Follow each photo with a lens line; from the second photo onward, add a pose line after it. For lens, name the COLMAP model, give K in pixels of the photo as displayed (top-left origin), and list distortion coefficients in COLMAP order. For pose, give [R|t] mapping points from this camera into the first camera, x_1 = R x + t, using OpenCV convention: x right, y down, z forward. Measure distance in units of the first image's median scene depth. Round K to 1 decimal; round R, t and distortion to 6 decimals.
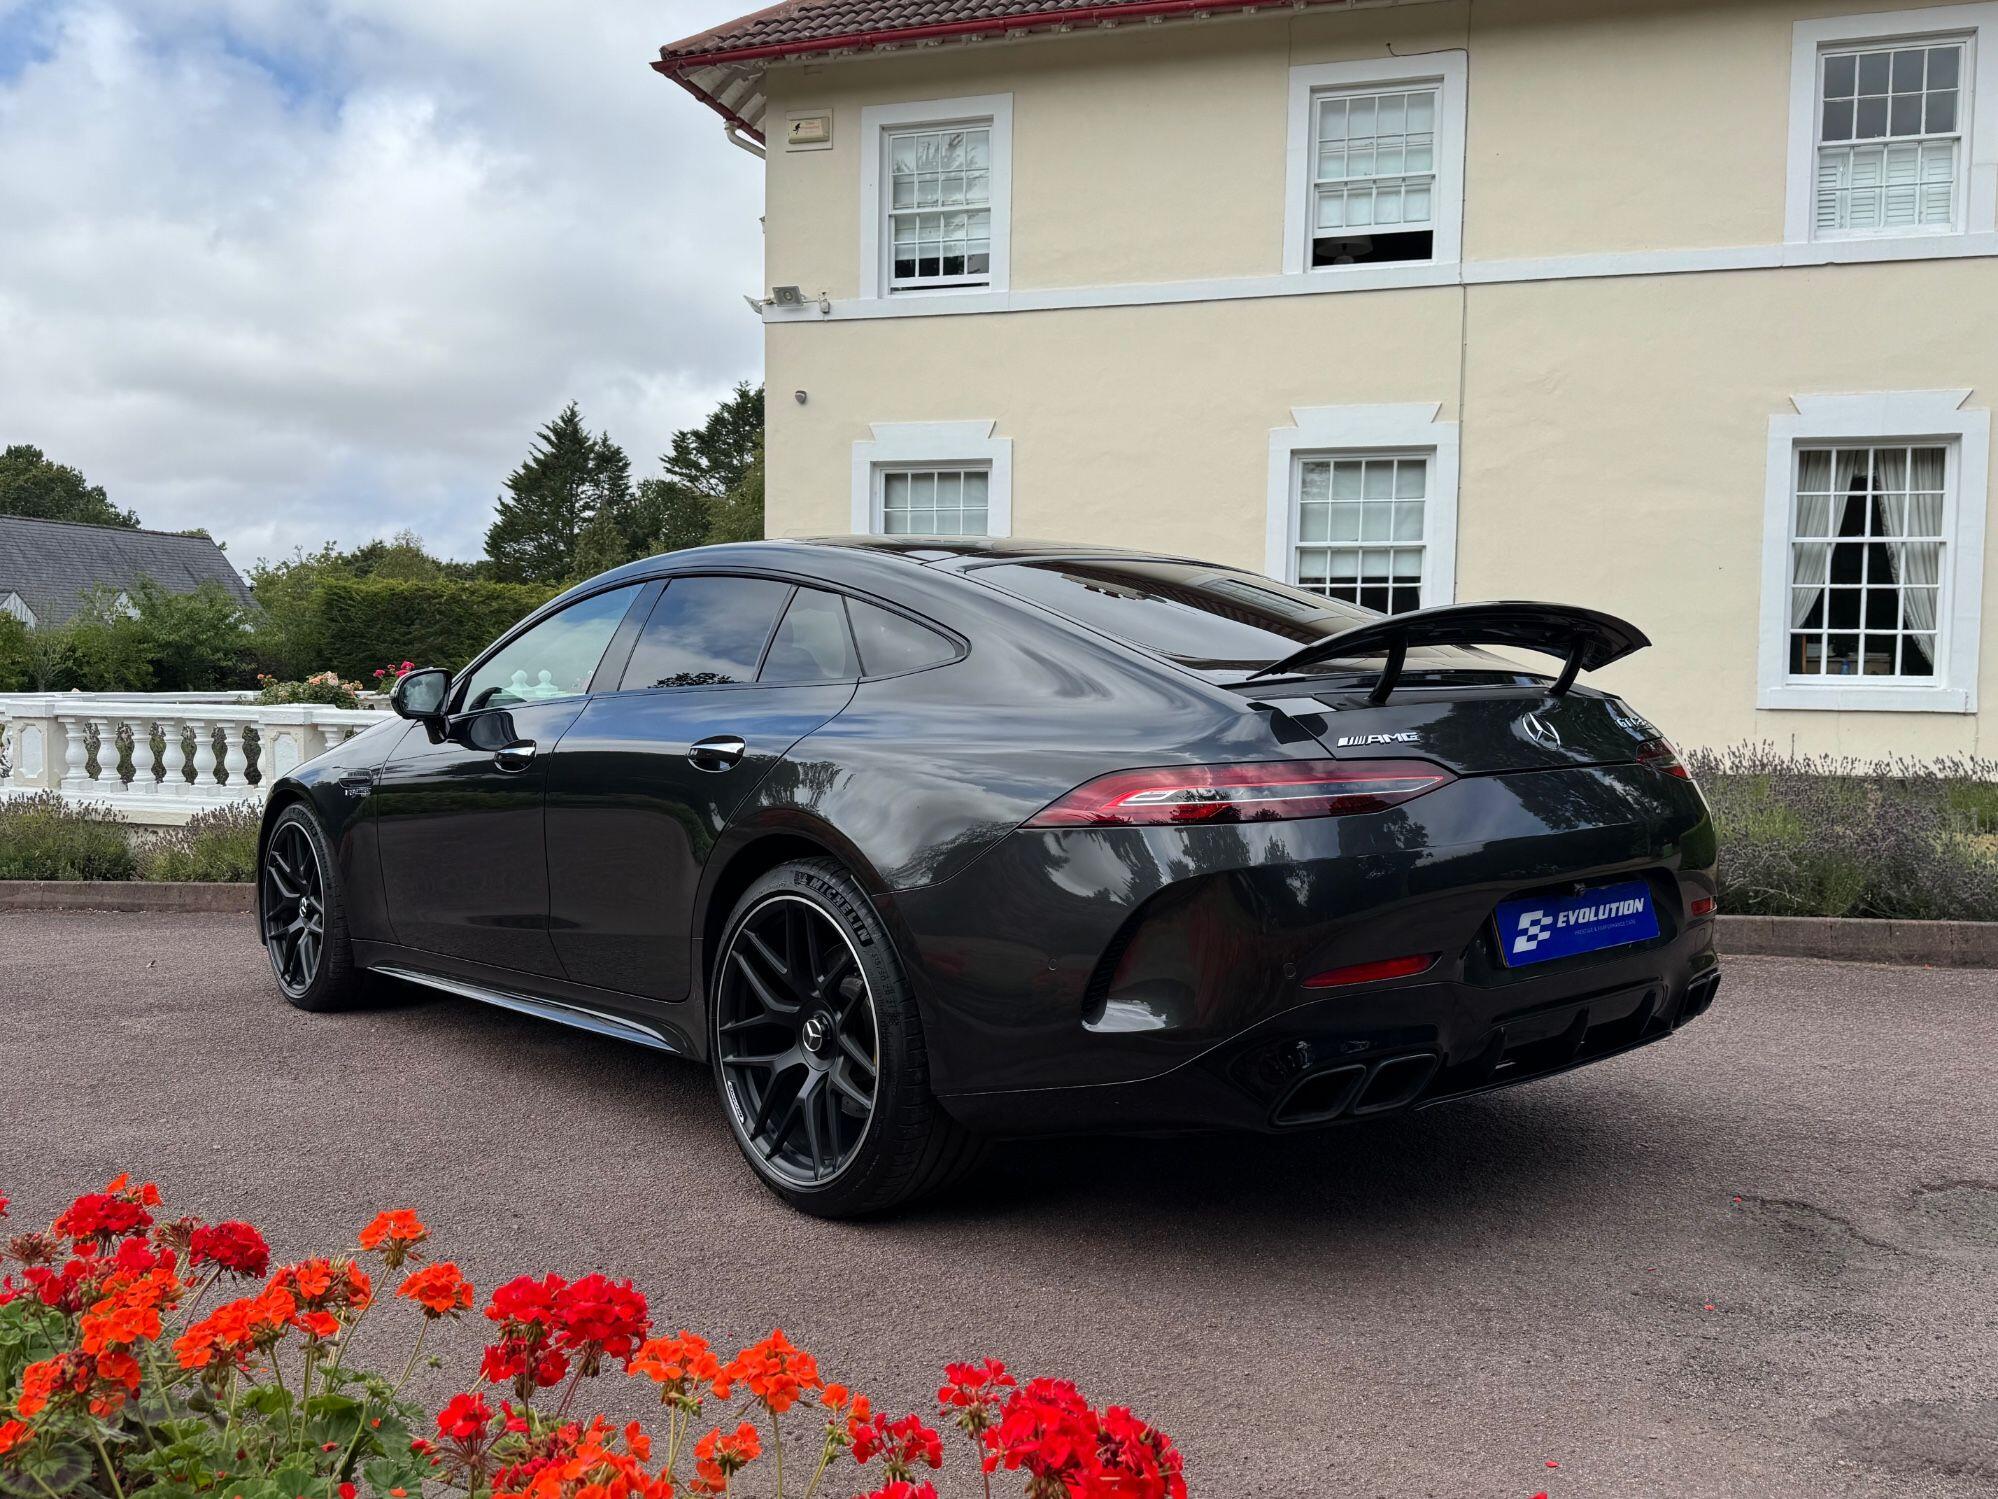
lens RADIAL K [[1764.2, 0, 999.0], [0, 1764.2, 749.5], [0, 0, 1]] dist [0.046586, -0.063368]
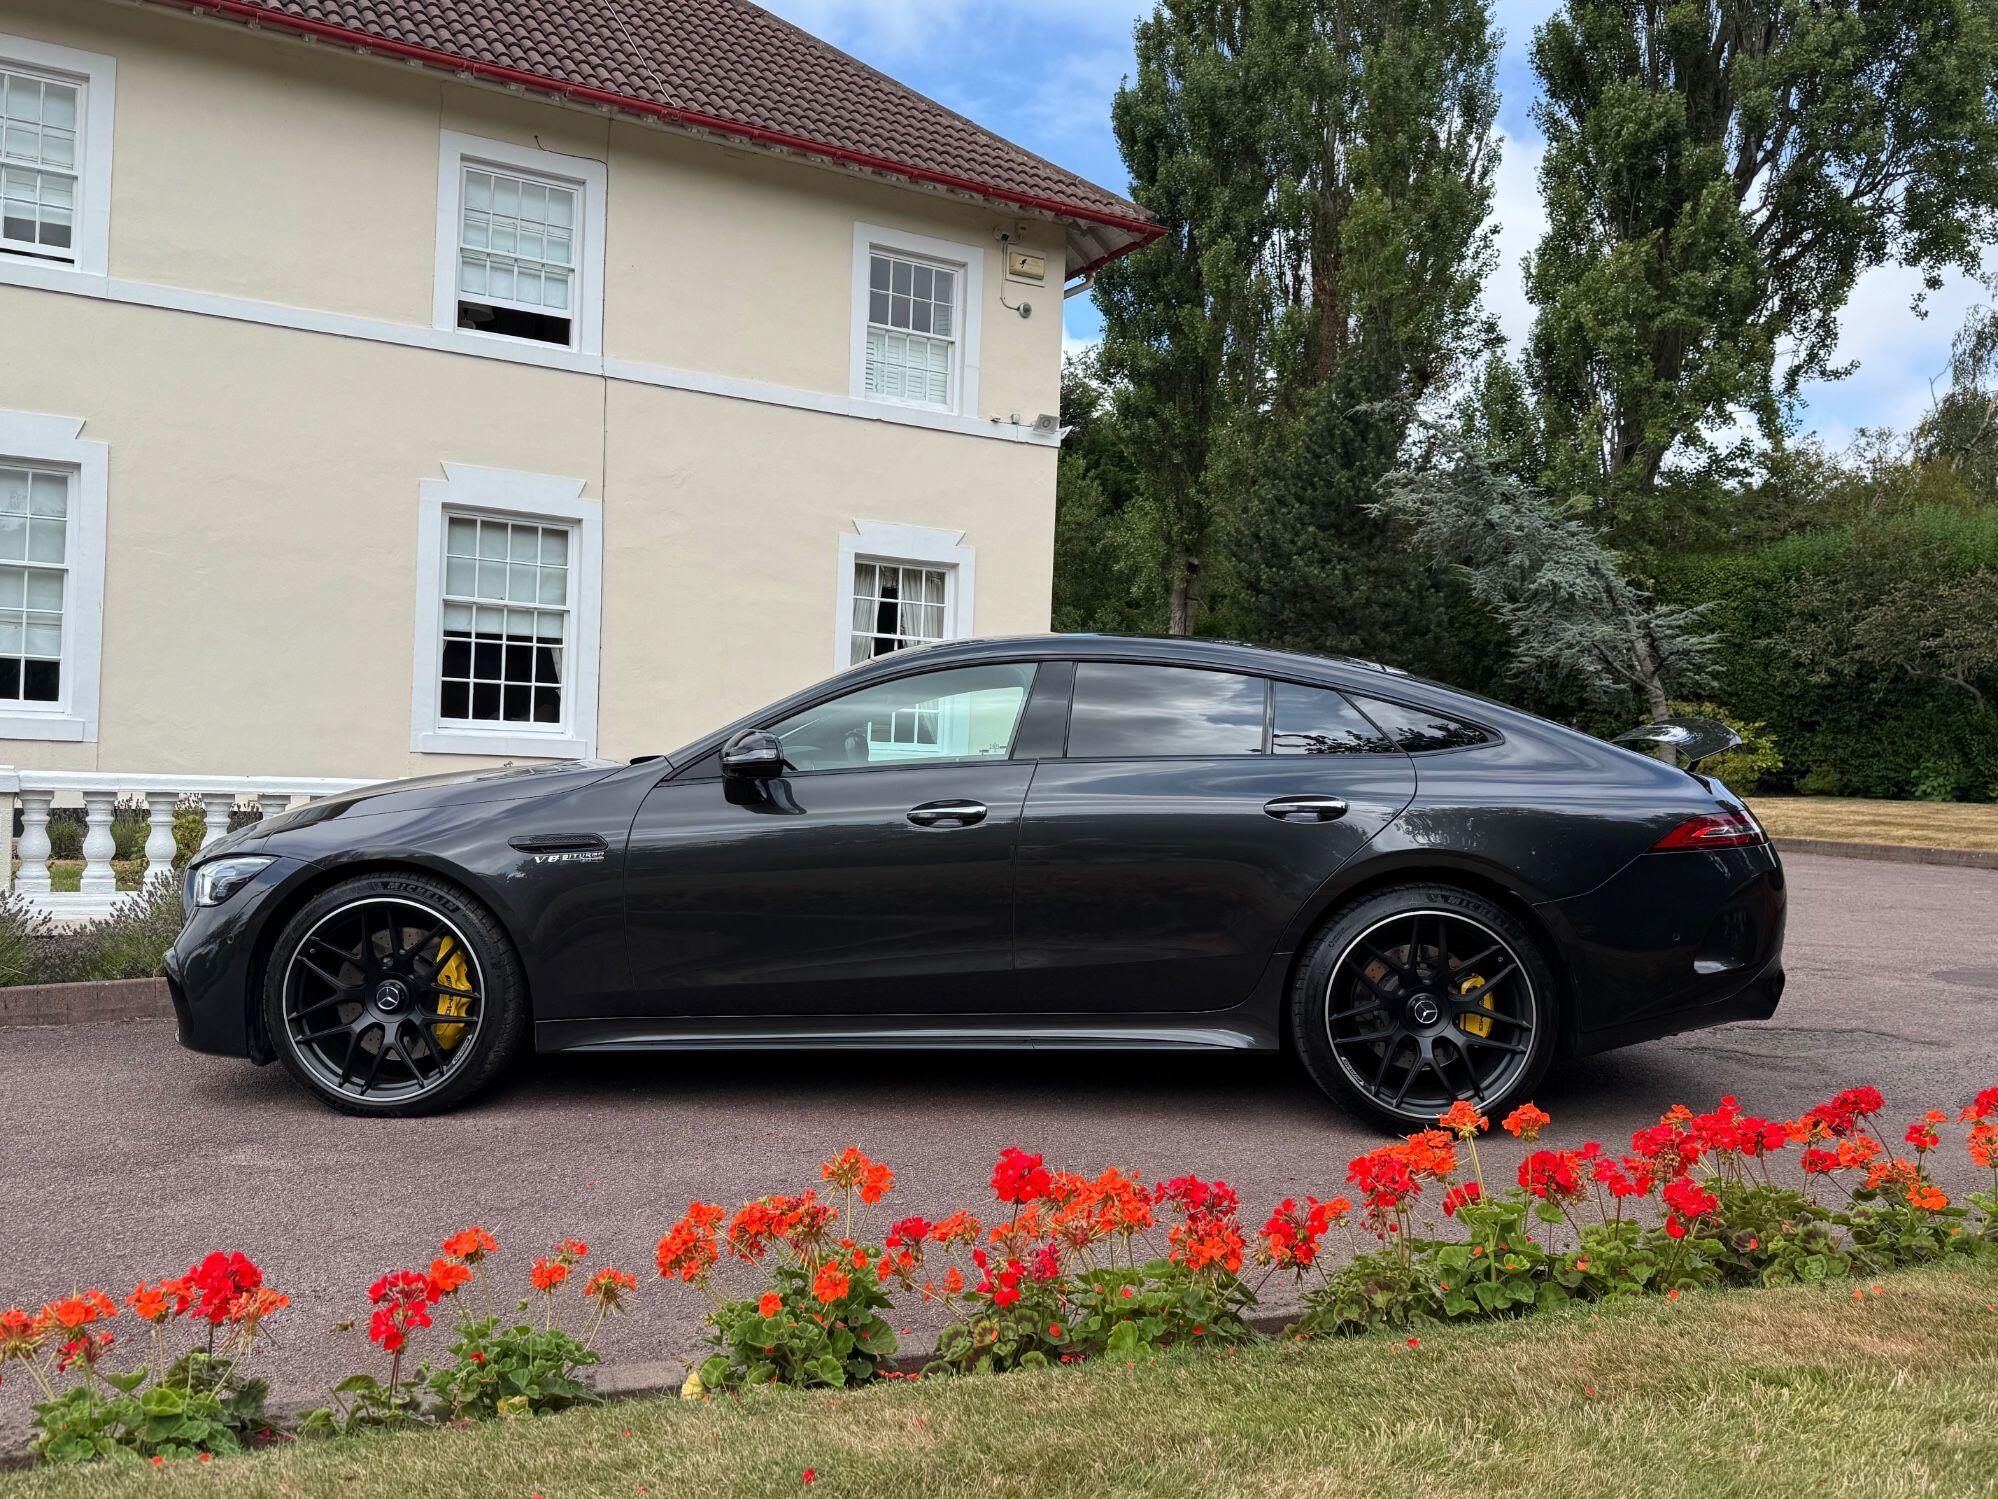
lens RADIAL K [[1674.8, 0, 1003.3], [0, 1674.8, 740.1], [0, 0, 1]] dist [0.045391, -0.006092]
pose [[0.678010, 0.024673, 0.734638, -0.323695], [-0.006214, 0.999593, -0.027837, -0.009569], [-0.735026, 0.014309, 0.677888, 0.113728]]
